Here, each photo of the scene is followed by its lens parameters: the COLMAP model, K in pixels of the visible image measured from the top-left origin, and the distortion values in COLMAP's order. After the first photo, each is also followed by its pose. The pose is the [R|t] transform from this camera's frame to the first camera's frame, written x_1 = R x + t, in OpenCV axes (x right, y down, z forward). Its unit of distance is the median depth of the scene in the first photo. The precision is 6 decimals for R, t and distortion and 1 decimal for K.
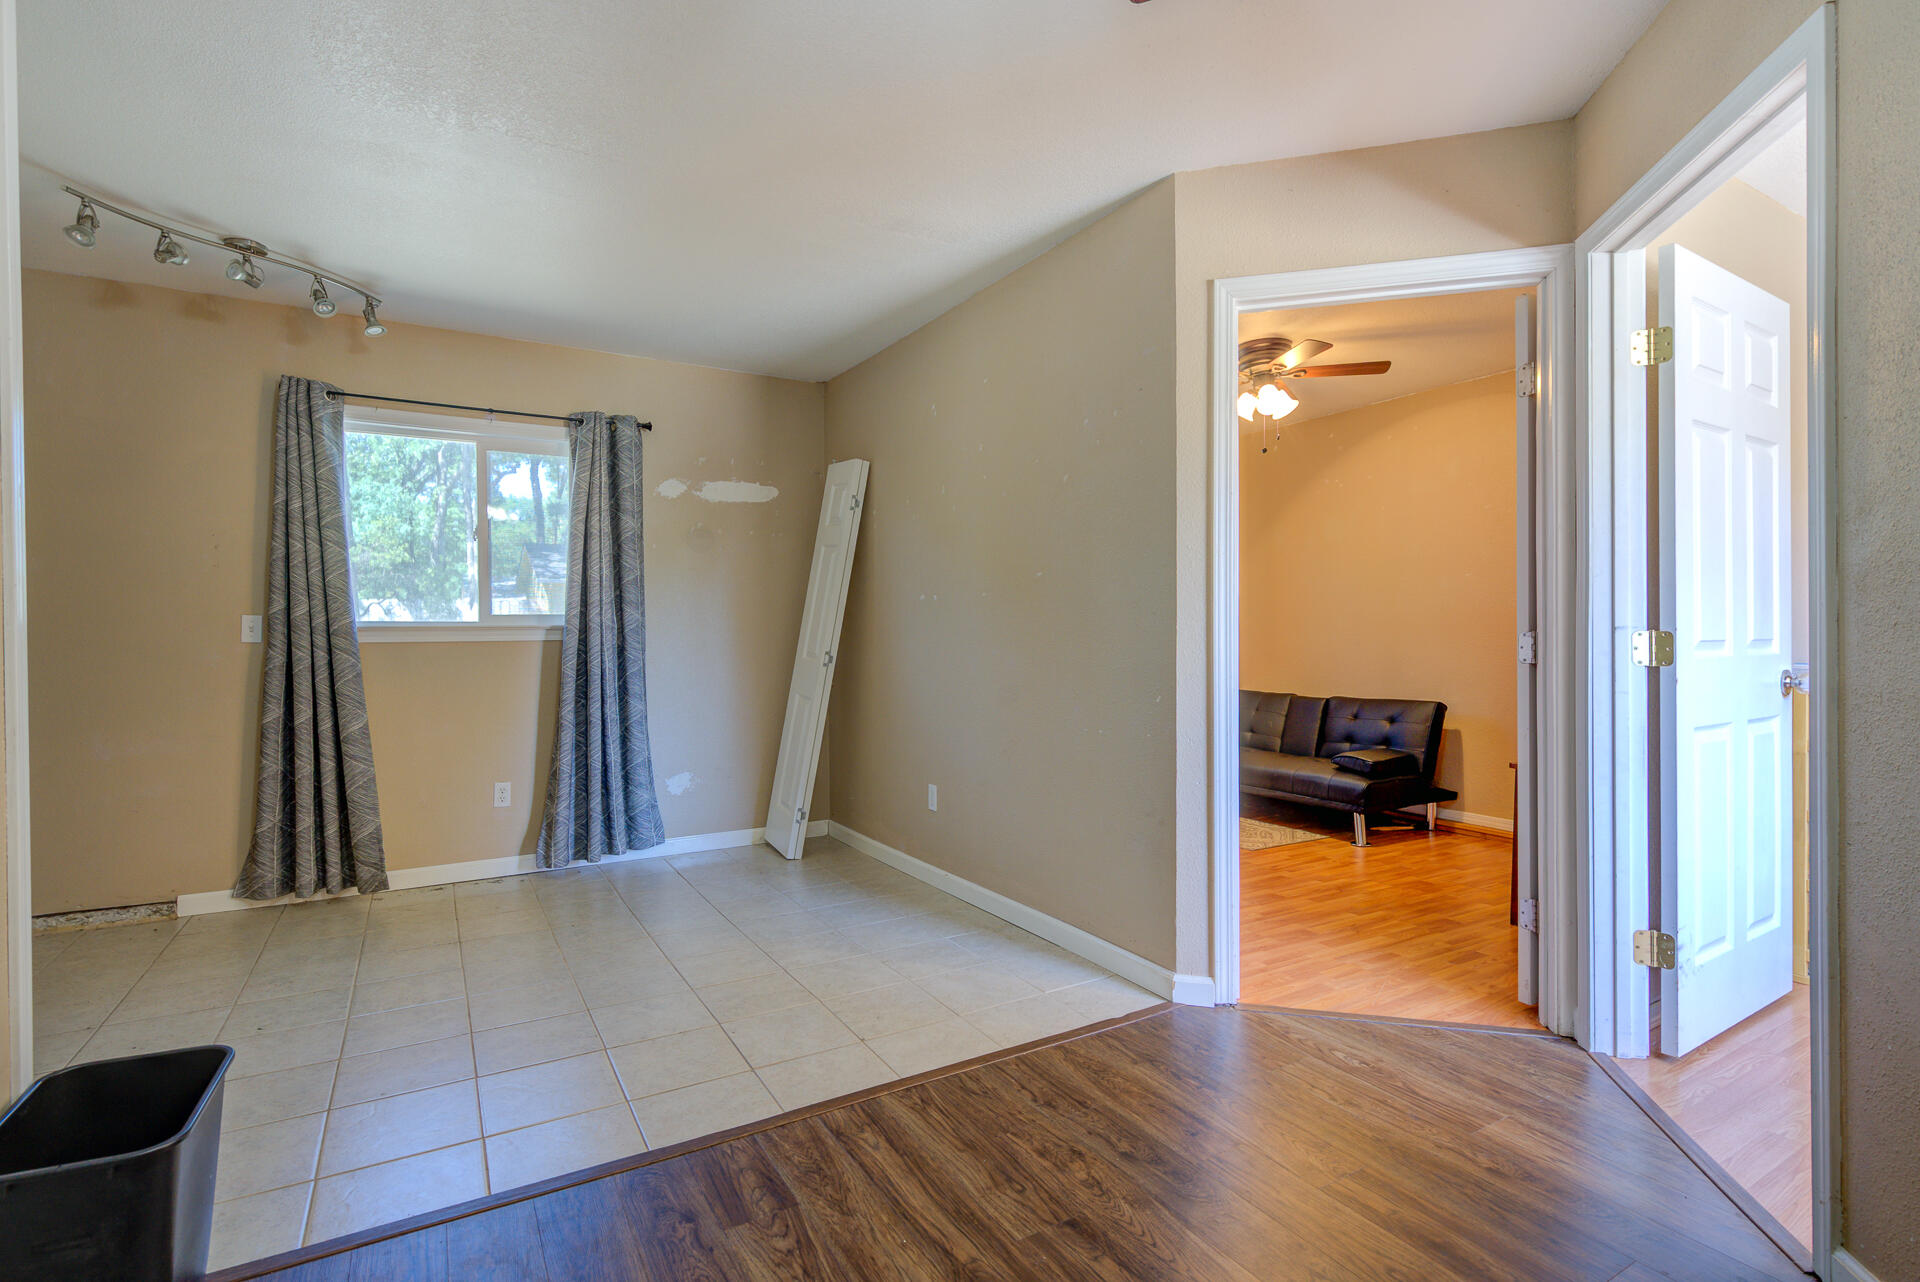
lens RADIAL K [[931.0, 0, 955.5], [0, 931.0, 632.9], [0, 0, 1]] dist [0.001790, 0.000231]
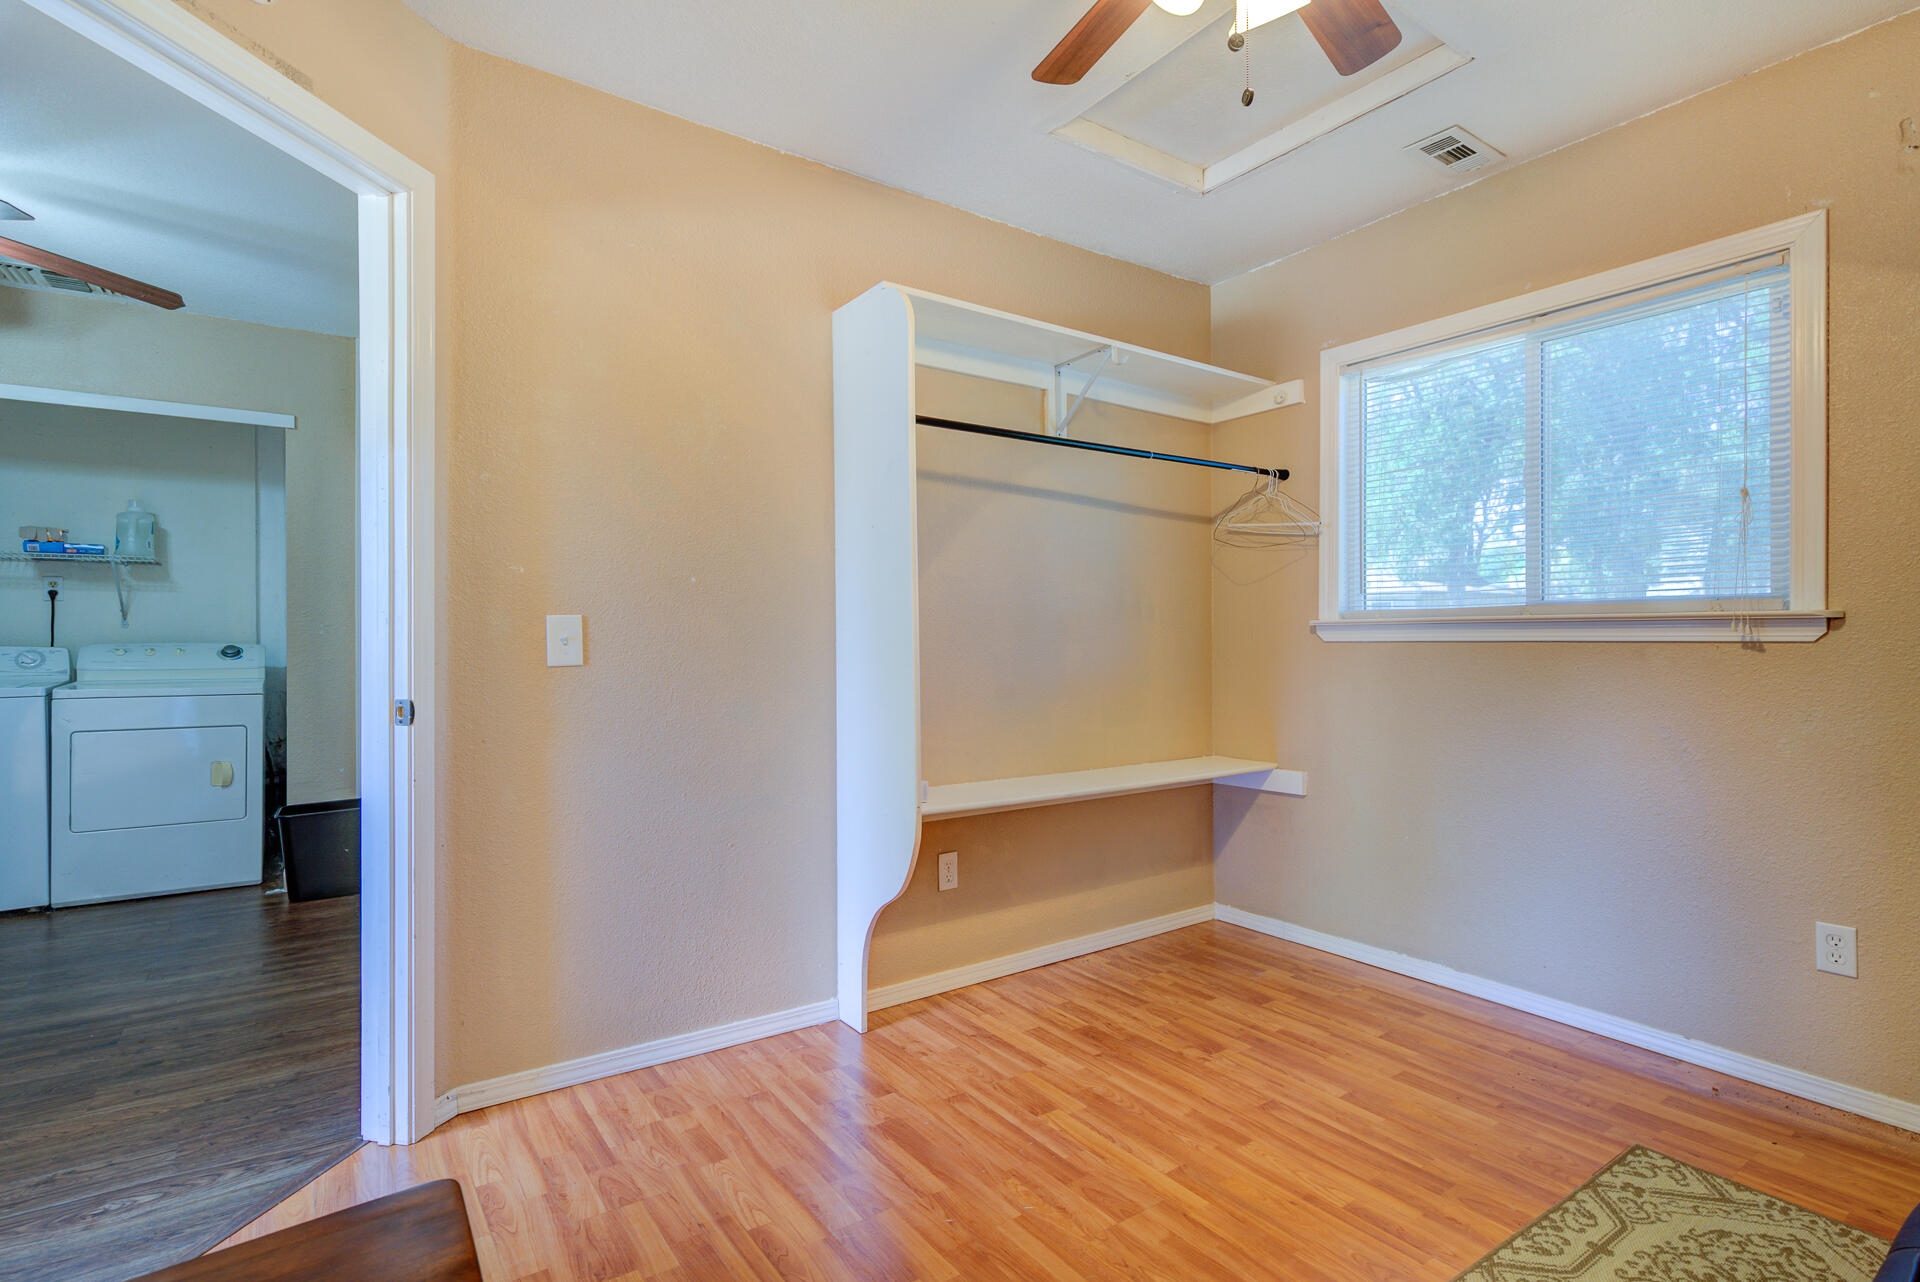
lens RADIAL K [[931.0, 0, 955.5], [0, 931.0, 632.9], [0, 0, 1]] dist [0.001790, 0.000231]
pose [[0.085328, 0.000489, -0.996353, 1.259345], [-0.006151, 0.999981, -0.000036, -0.008190], [0.996334, 0.006132, 0.085329, 1.636665]]
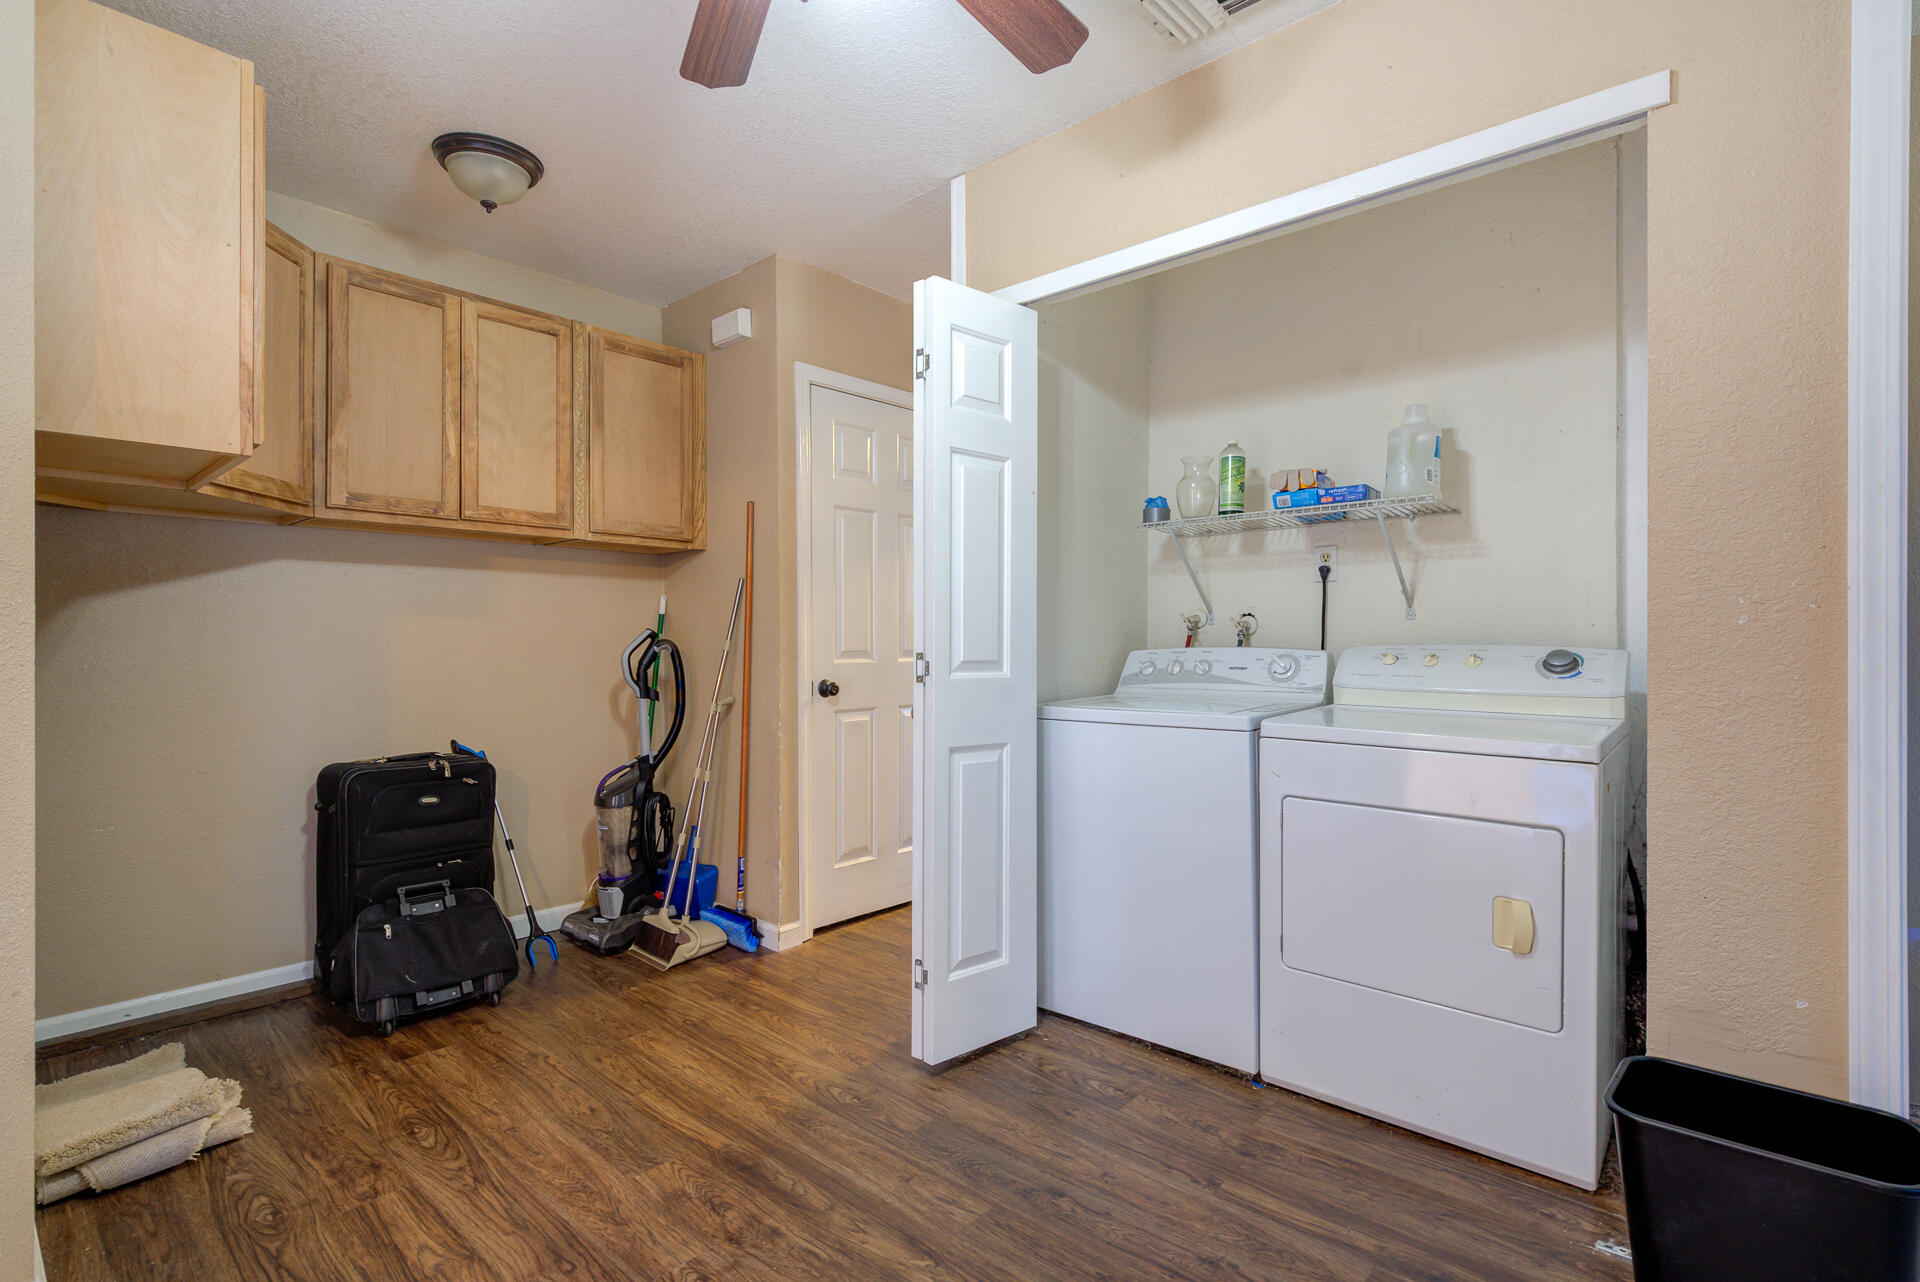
lens RADIAL K [[913.1, 0, 960.0], [0, 913.1, 641.0], [0, 0, 1]] dist [-0.000128, -0.001098]
pose [[-0.949330, 0.004798, -0.314246, 0.120699], [0.001768, 0.999949, 0.009928, 0.005984], [0.314277, 0.008869, -0.949290, 1.026590]]
